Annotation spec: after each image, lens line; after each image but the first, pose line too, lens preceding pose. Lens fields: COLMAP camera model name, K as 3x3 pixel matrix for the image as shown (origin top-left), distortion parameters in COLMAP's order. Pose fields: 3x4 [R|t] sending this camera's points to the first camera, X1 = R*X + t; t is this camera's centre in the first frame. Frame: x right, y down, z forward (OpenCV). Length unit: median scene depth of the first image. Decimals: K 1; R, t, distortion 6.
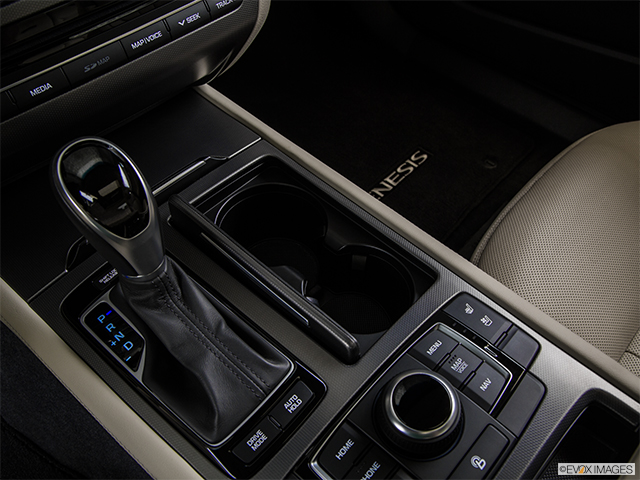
lens RADIAL K [[556.2, 0, 321.0], [0, 556.2, 226.4], [0, 0, 1]] dist [-0.094894, 0.076932]
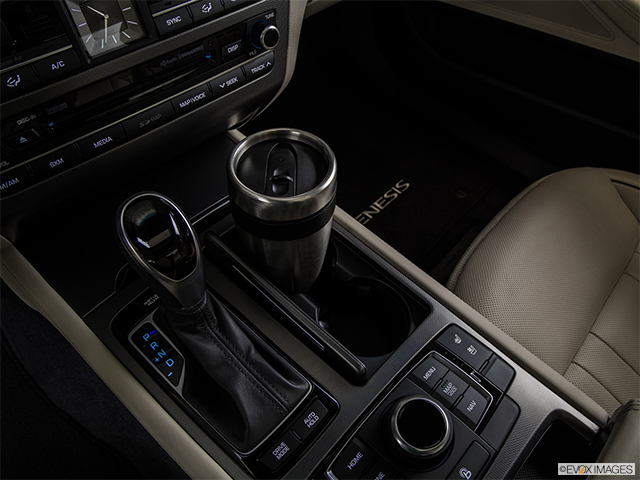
lens RADIAL K [[468.9, 0, 321.0], [0, 468.9, 221.6], [0, 0, 1]] dist [-0.120357, 0.043146]
pose [[0.998892, 0.036827, 0.029314, -0.069900], [-0.036576, 0.999290, -0.009040, -0.089634], [-0.029627, 0.007958, 0.999529, 0.008067]]
